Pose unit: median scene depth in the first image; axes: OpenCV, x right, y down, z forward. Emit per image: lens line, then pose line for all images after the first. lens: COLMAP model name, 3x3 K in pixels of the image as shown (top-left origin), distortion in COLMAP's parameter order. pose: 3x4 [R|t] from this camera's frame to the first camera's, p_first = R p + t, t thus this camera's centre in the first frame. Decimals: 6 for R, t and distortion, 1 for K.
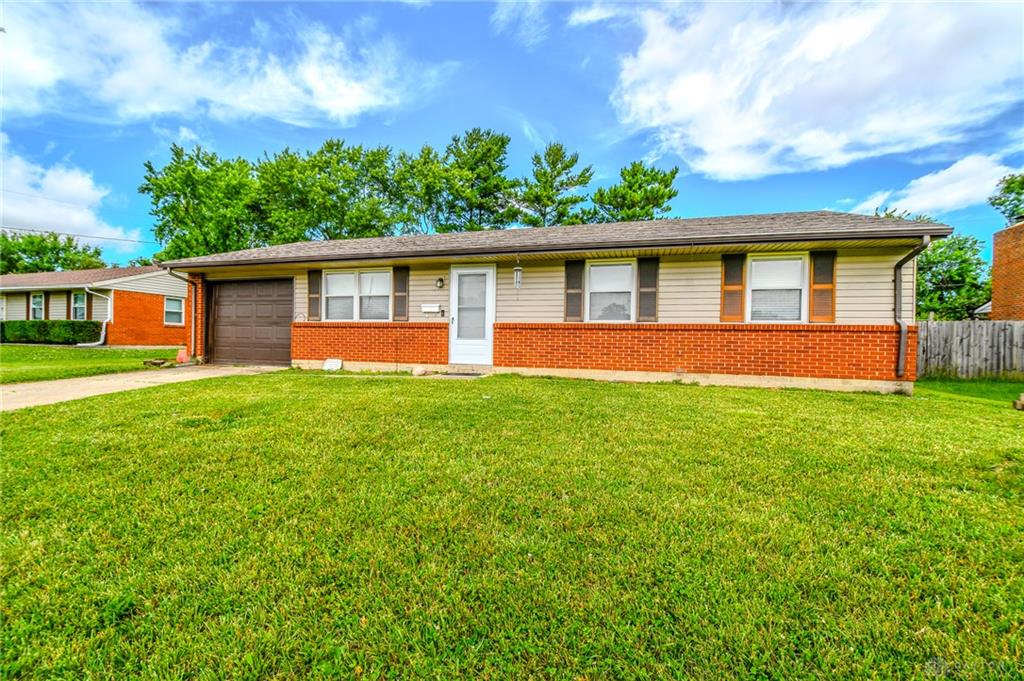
lens RADIAL K [[445.0, 0, 498.1], [0, 445.0, 349.0], [0, 0, 1]] dist [0.012296, -0.022045]
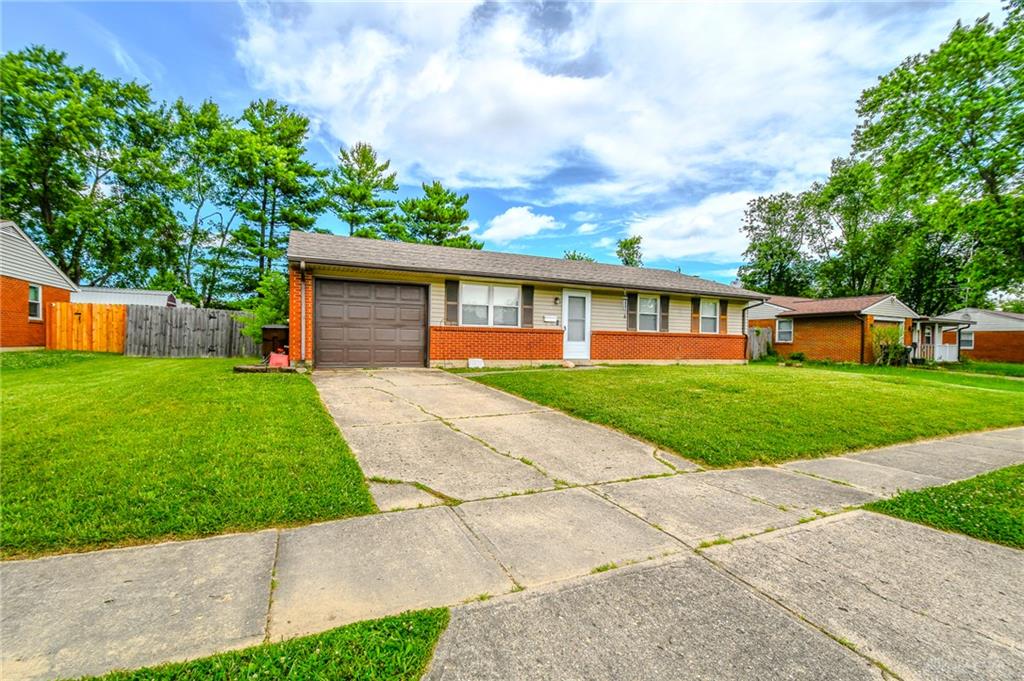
lens RADIAL K [[445.0, 0, 498.1], [0, 445.0, 349.0], [0, 0, 1]] dist [0.012296, -0.022045]
pose [[0.748396, -0.017818, 0.663012, -1.171102], [0.006206, 0.999783, 0.019863, -0.027068], [-0.663223, -0.010751, 0.748345, 0.084670]]
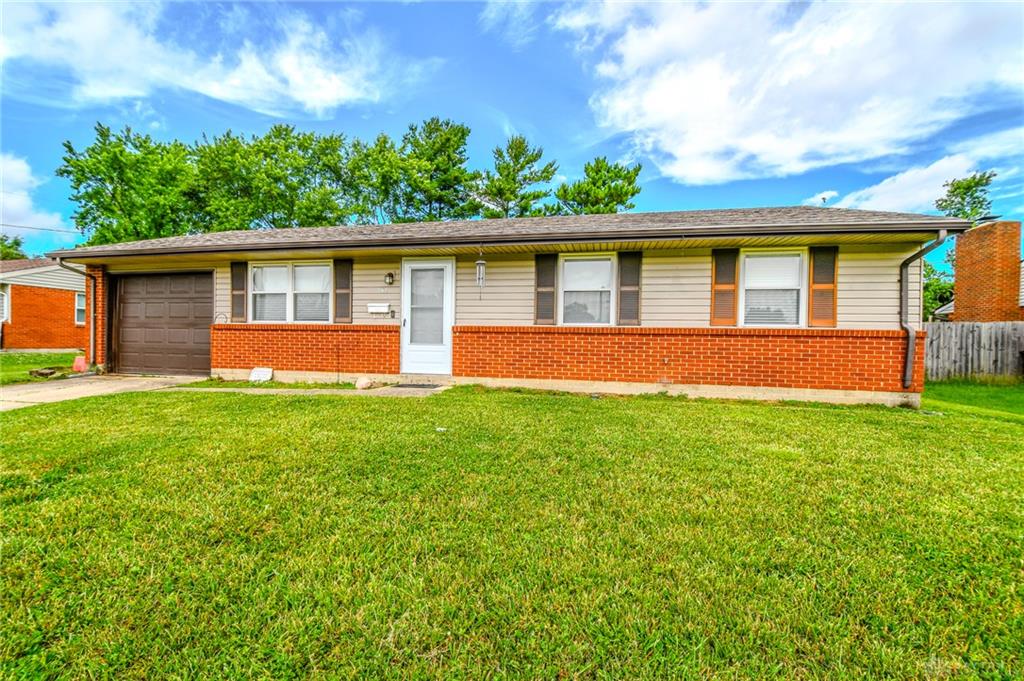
lens RADIAL K [[445.0, 0, 498.1], [0, 445.0, 349.0], [0, 0, 1]] dist [0.012296, -0.022045]
pose [[0.996359, -0.003679, 0.085177, 0.003731], [0.003182, 0.999977, 0.005976, -0.017606], [-0.085197, -0.005683, 0.996348, 0.129172]]
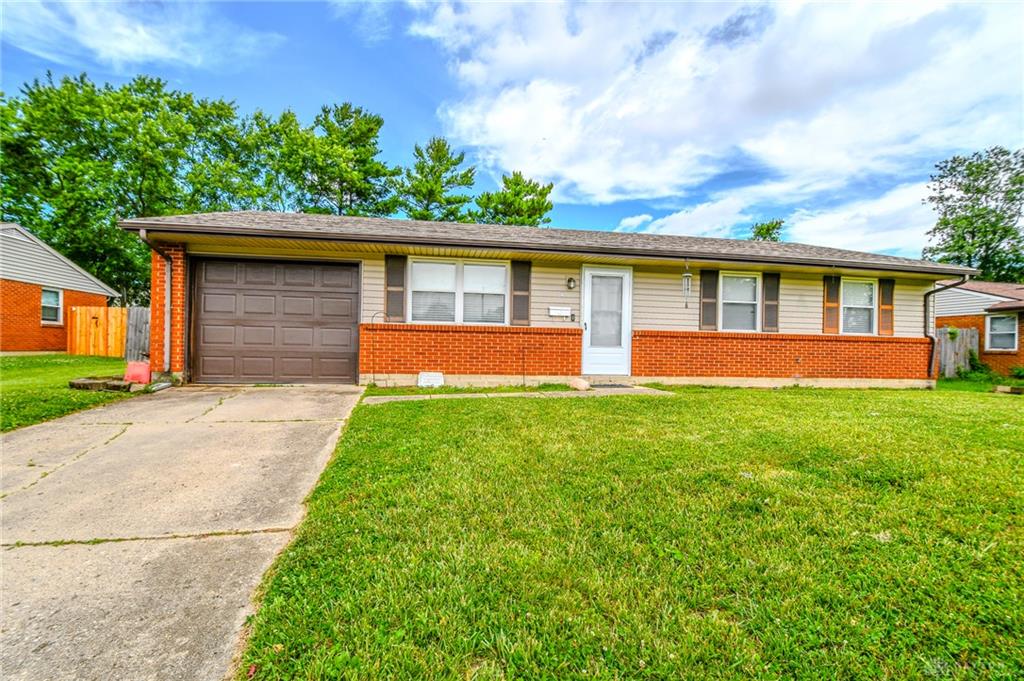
lens RADIAL K [[445.0, 0, 498.1], [0, 445.0, 349.0], [0, 0, 1]] dist [0.012296, -0.022045]
pose [[0.899820, -0.003629, 0.436246, -0.638245], [0.003194, 0.999993, 0.001731, -0.020038], [-0.436249, -0.000165, 0.899826, 0.265541]]
